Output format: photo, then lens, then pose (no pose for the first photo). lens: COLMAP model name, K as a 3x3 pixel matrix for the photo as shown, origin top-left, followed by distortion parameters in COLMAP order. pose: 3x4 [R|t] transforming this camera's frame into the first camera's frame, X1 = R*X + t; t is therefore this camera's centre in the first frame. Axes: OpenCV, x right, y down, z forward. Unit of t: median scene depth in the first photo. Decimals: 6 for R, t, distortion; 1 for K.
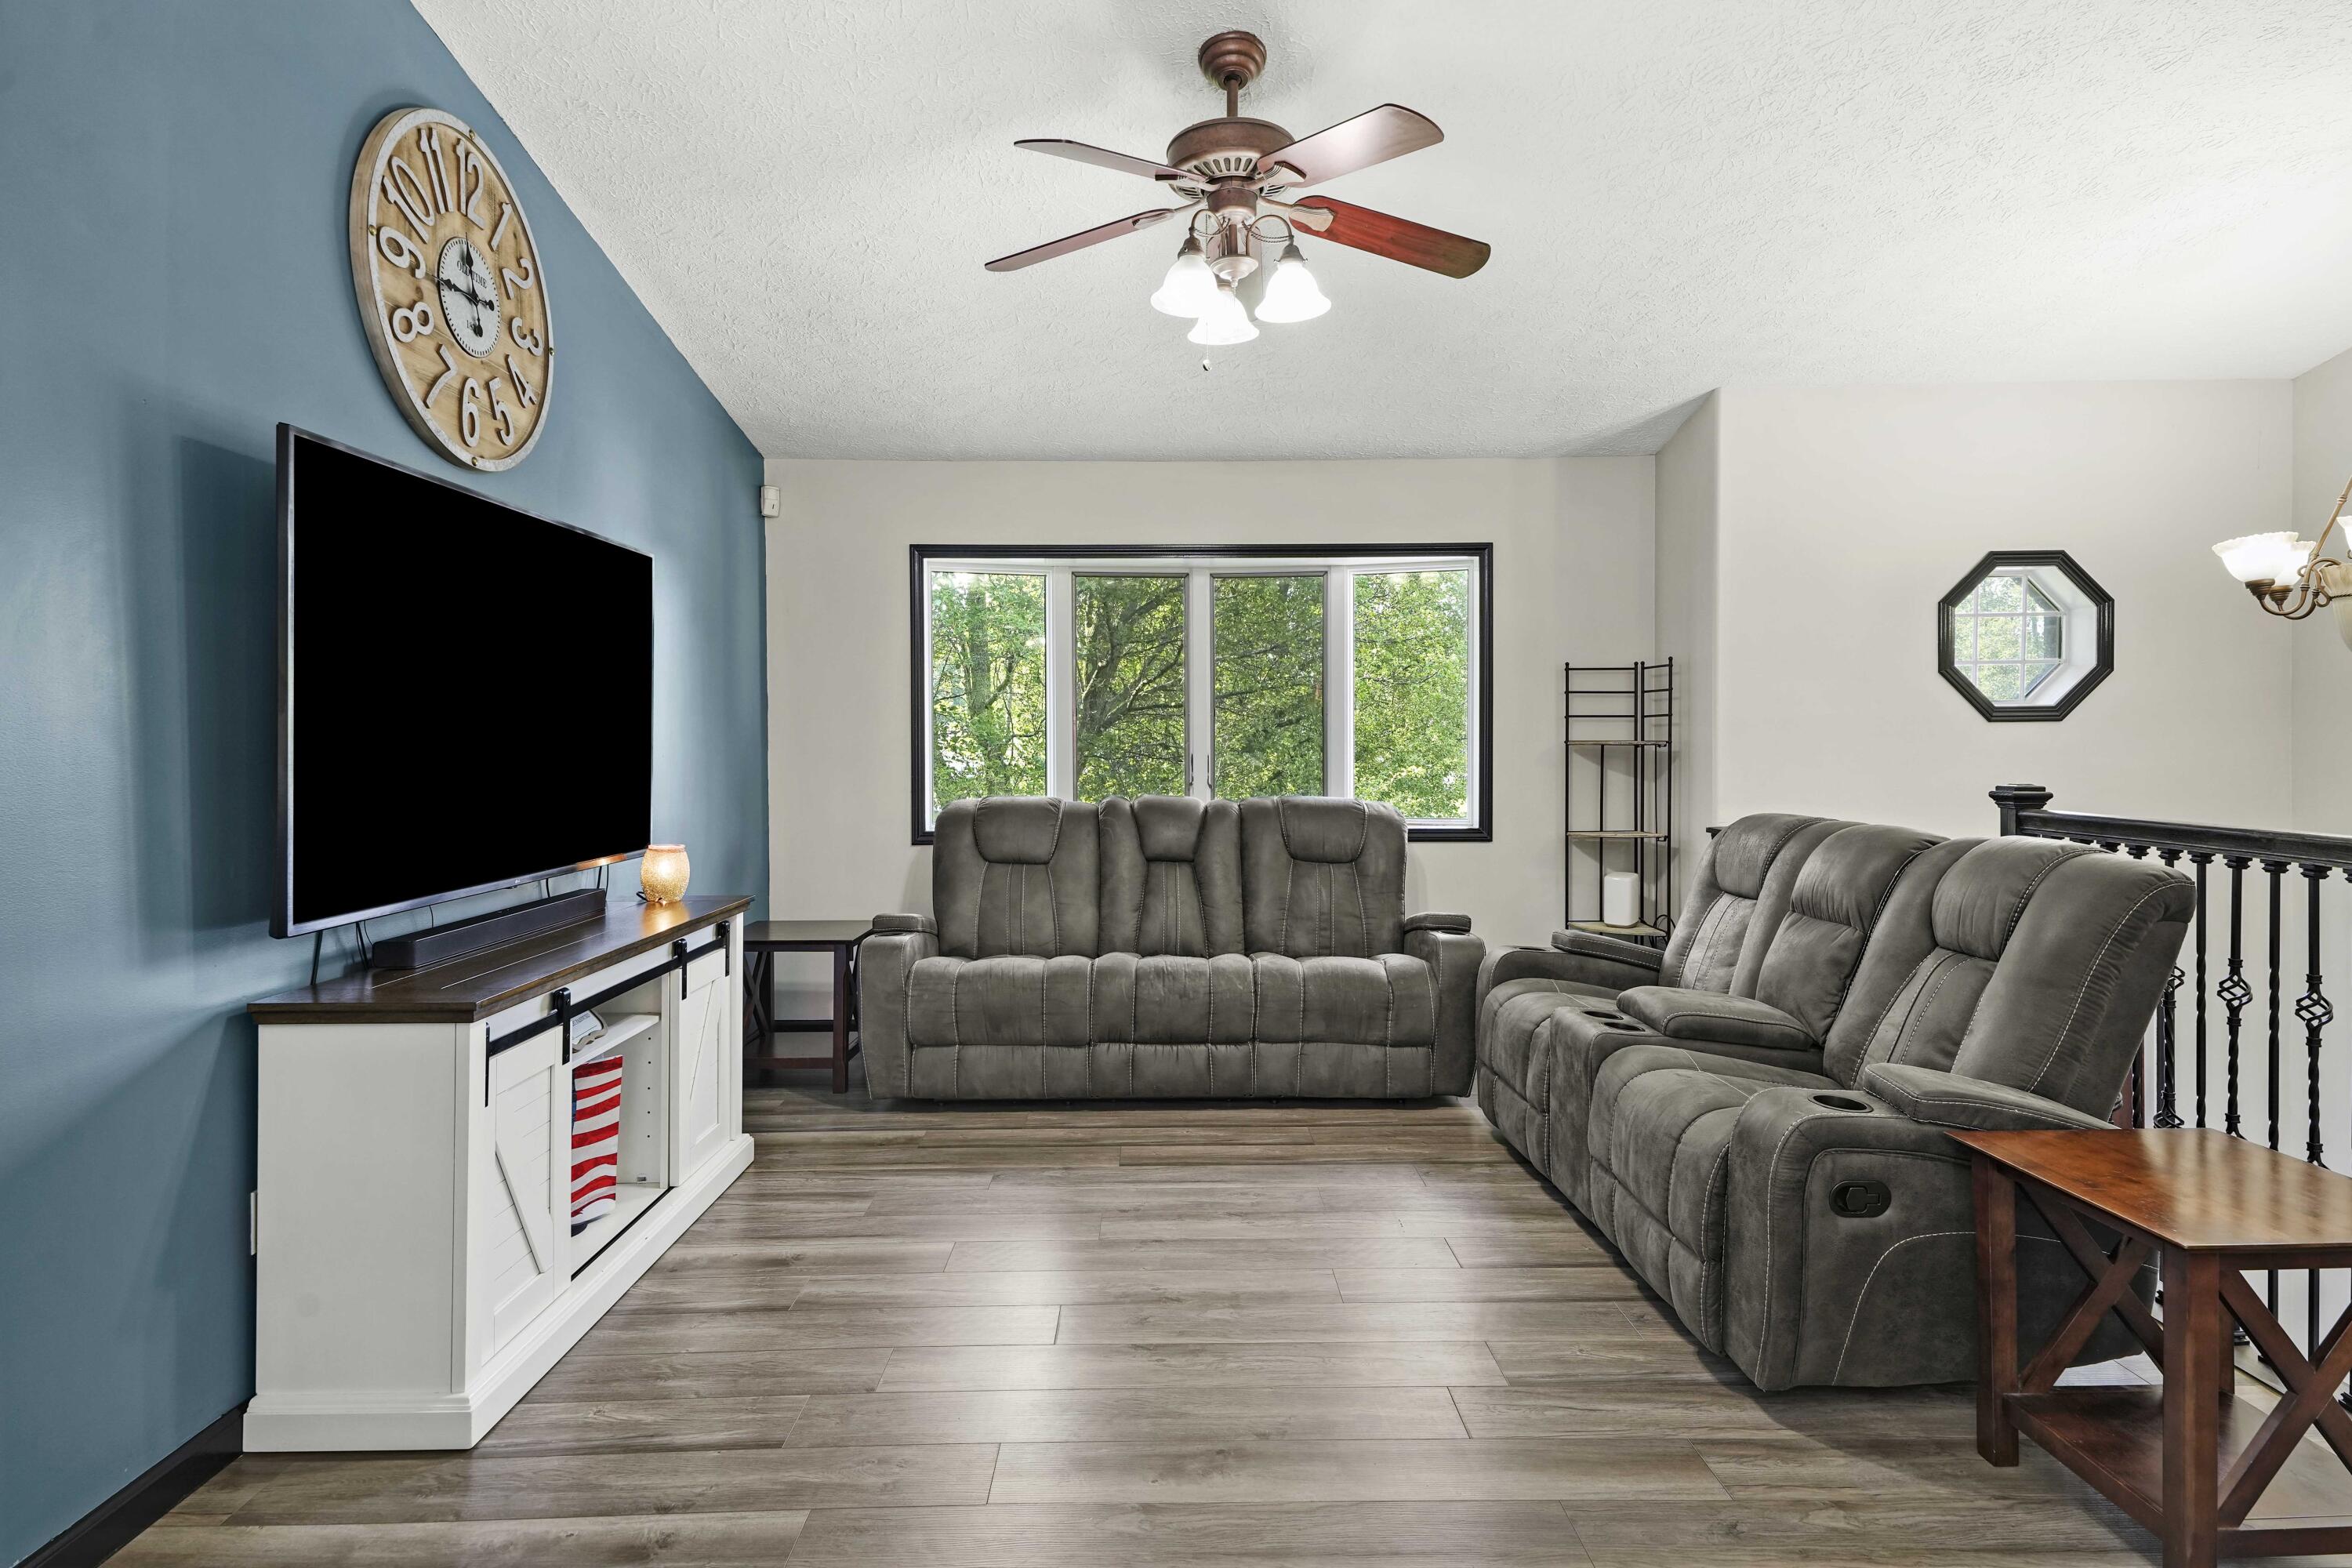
lens RADIAL K [[1269.0, 0, 1170.7], [0, 1269.0, 775.7], [0, 0, 1]] dist [0.078915, -0.048820]
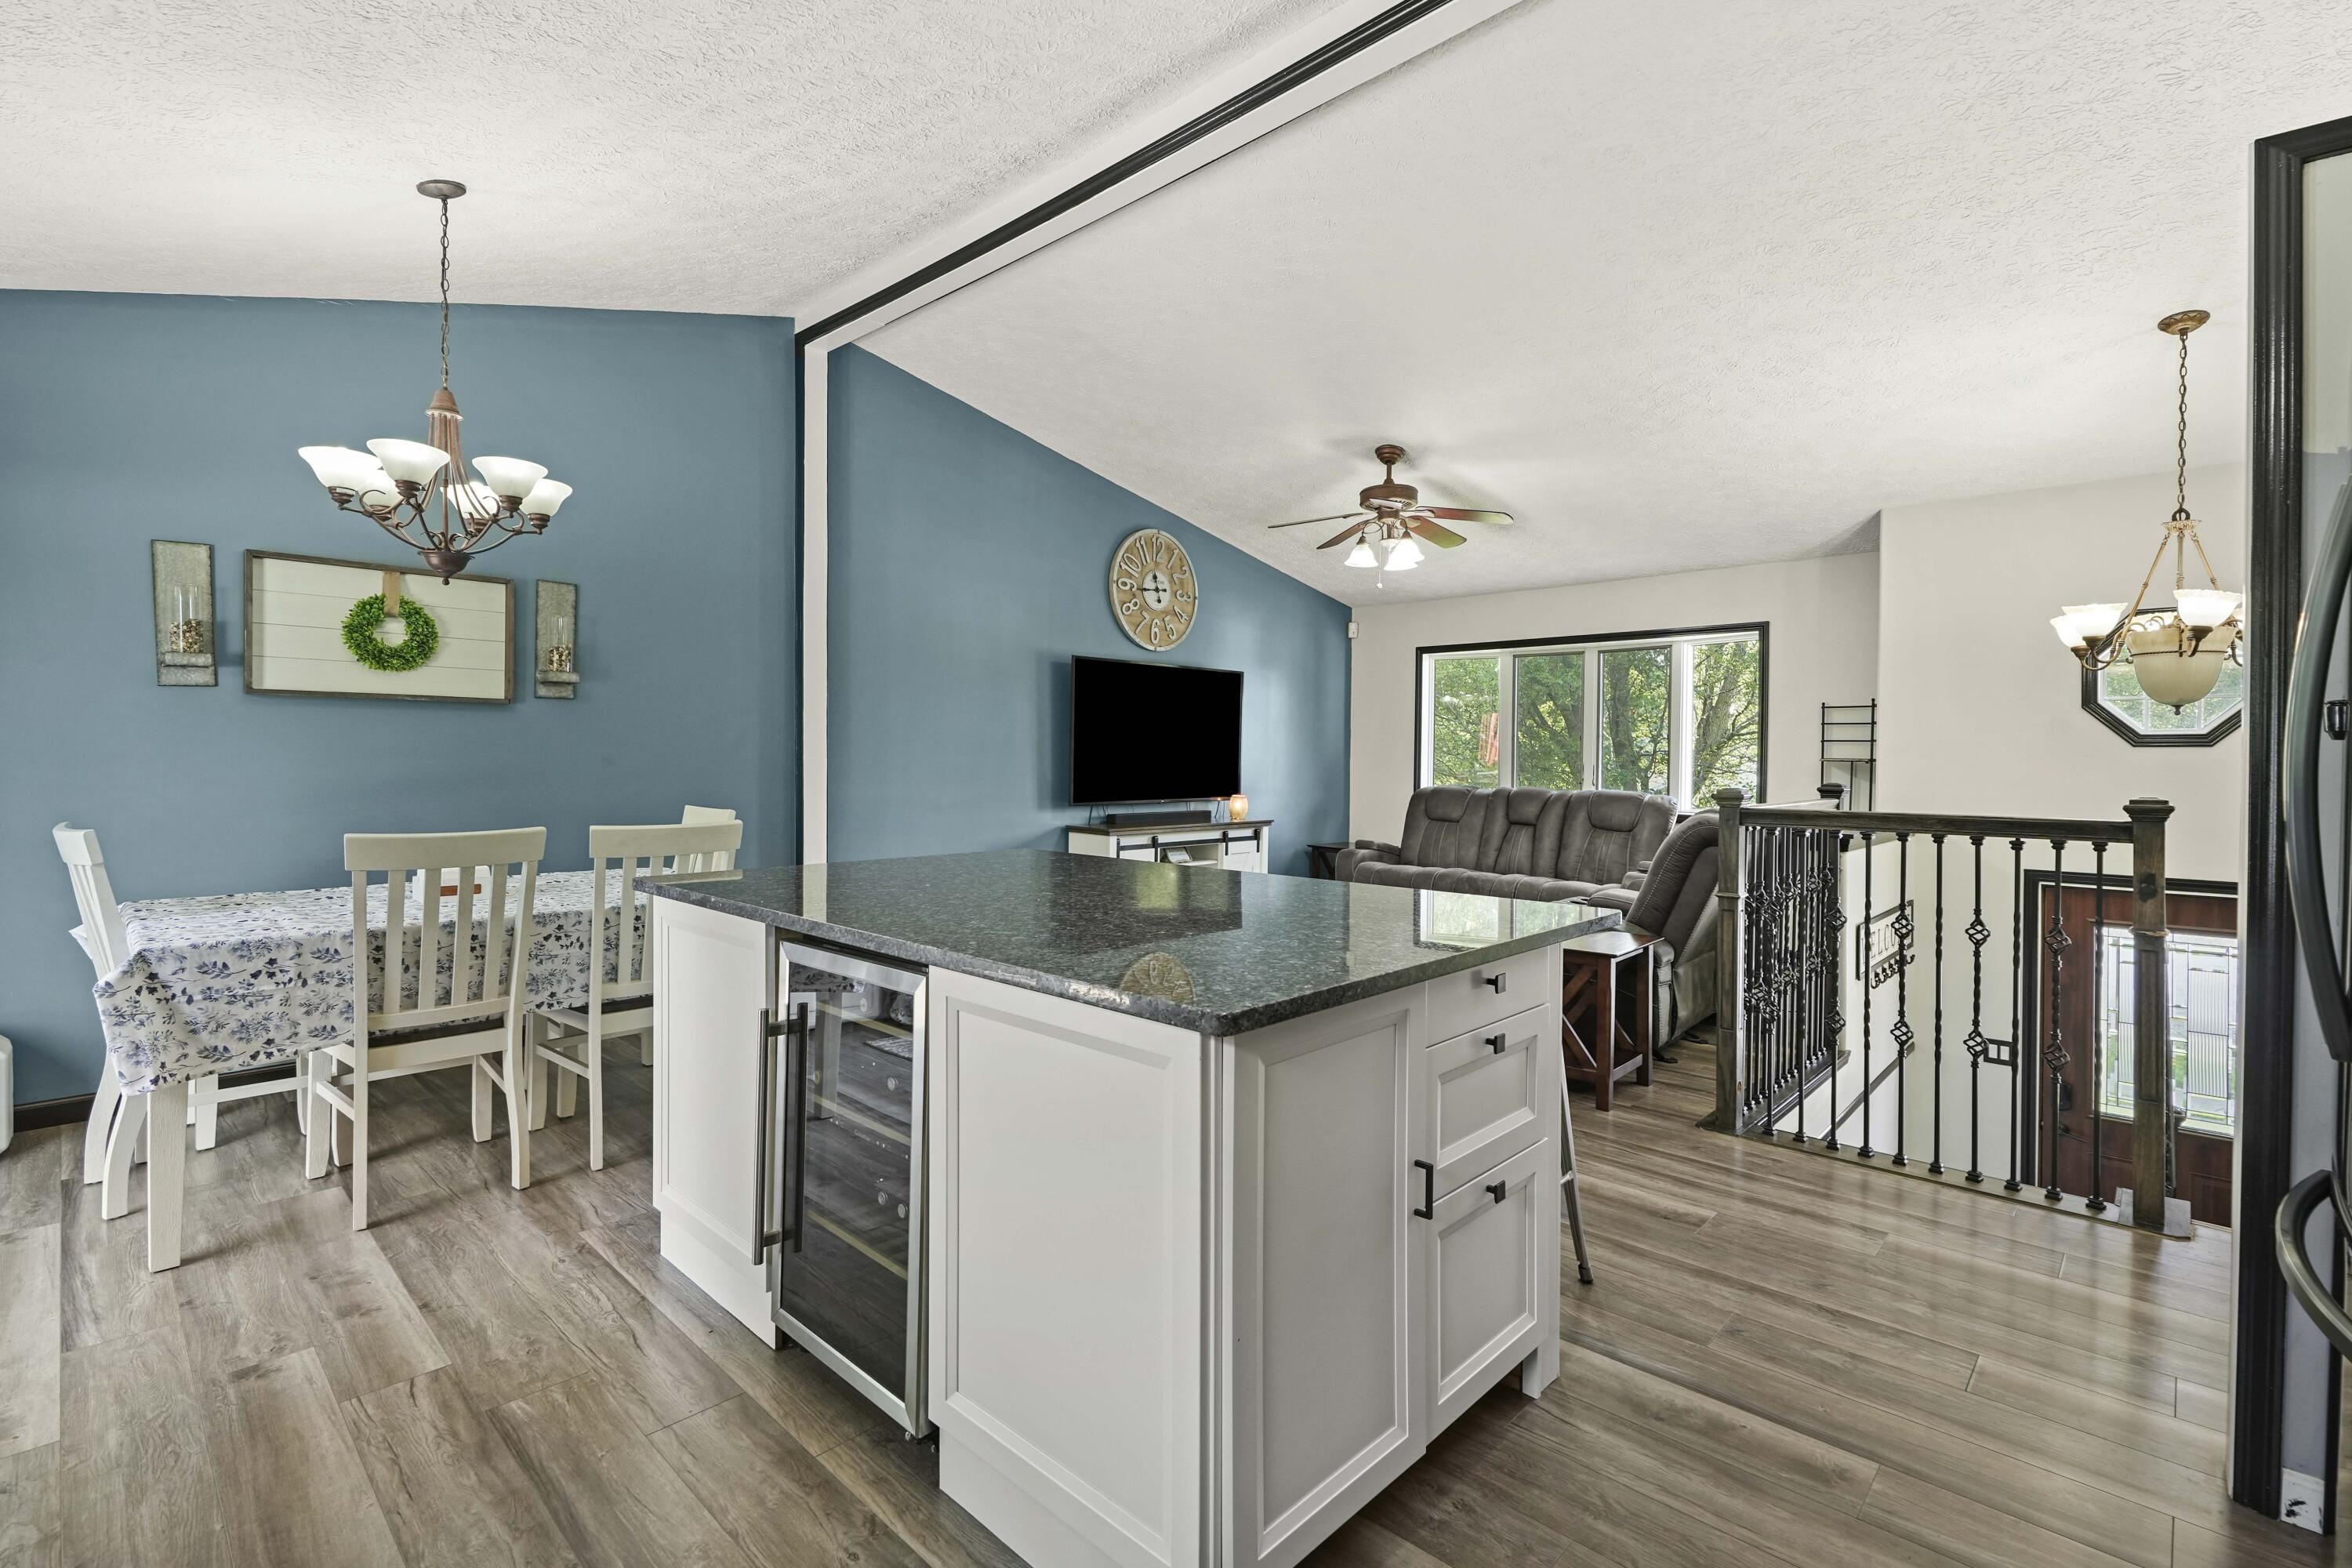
lens RADIAL K [[1076.4, 0, 1167.1], [0, 1076.4, 774.7], [0, 0, 1]] dist [0.002763, -0.000996]
pose [[0.712001, 0.023620, -0.701781, 0.783115], [-0.033728, 0.999431, -0.000580, 0.019262], [0.701368, 0.024083, 0.712392, -0.436087]]
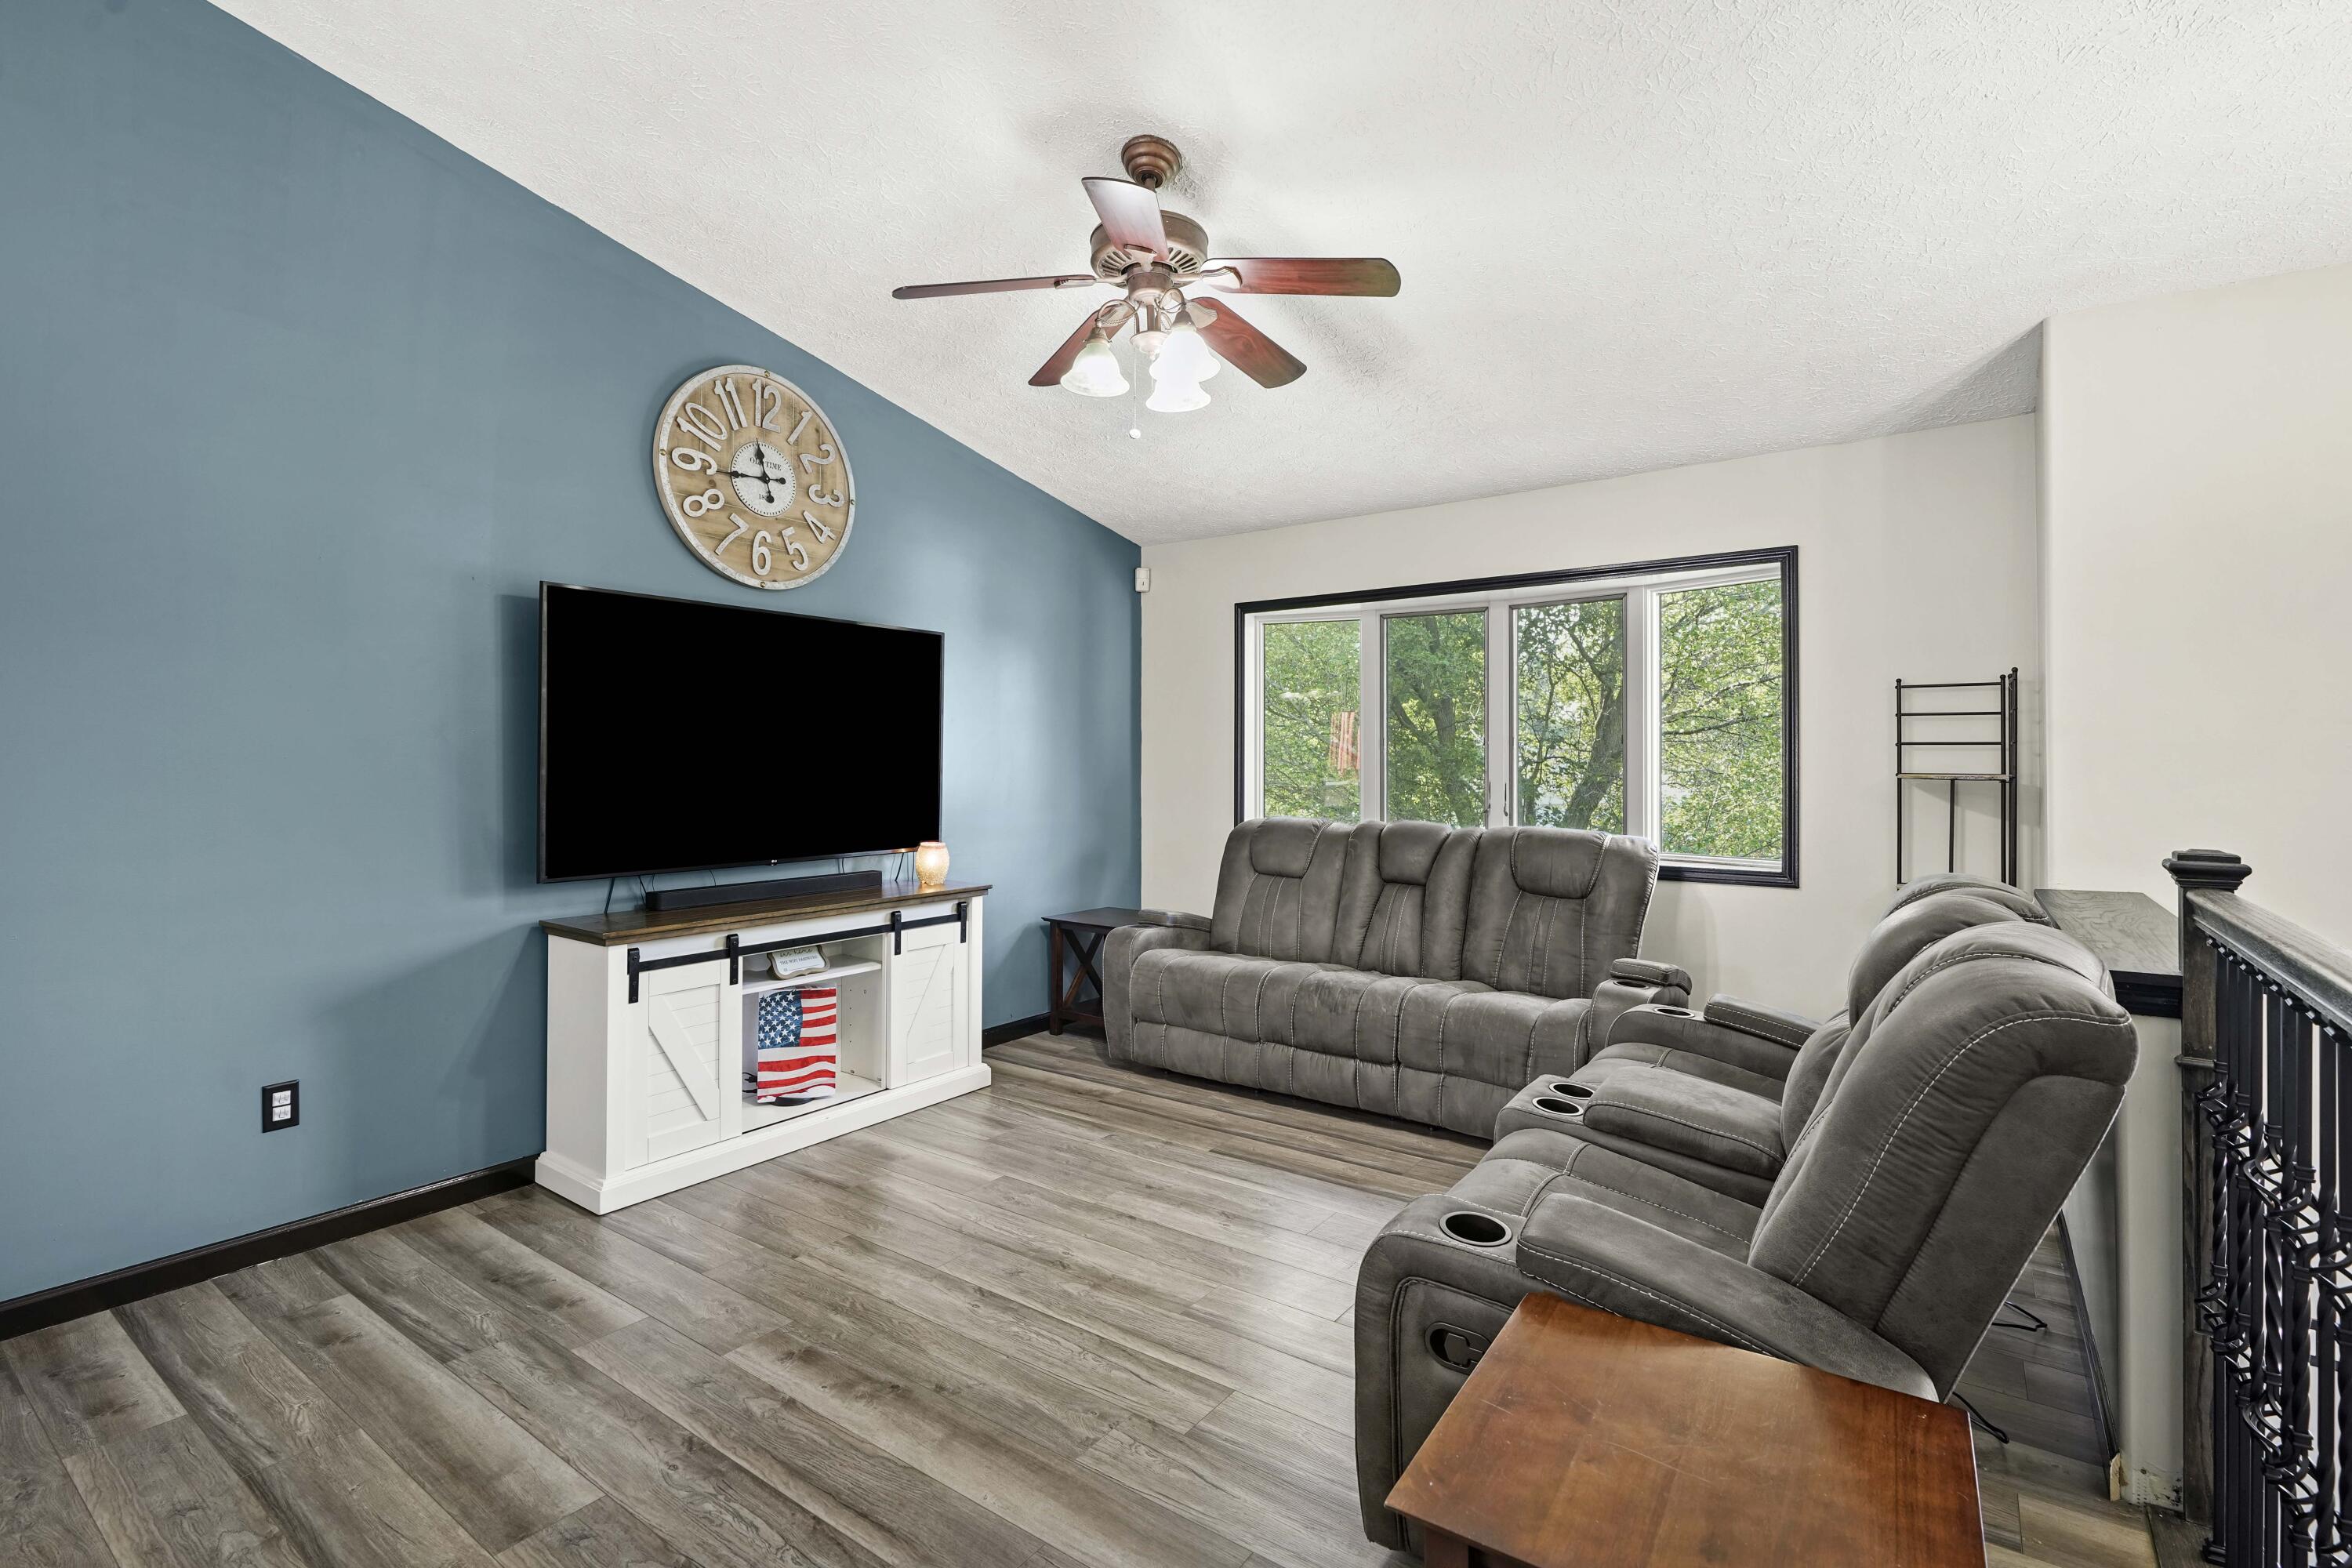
lens RADIAL K [[1076.4, 0, 1167.1], [0, 1076.4, 774.7], [0, 0, 1]] dist [0.002763, -0.000996]
pose [[0.800898, 0.011563, -0.598689, 0.433221], [-0.021995, 0.999707, -0.010115, -0.011153], [0.598397, 0.021269, 0.800917, 0.194186]]
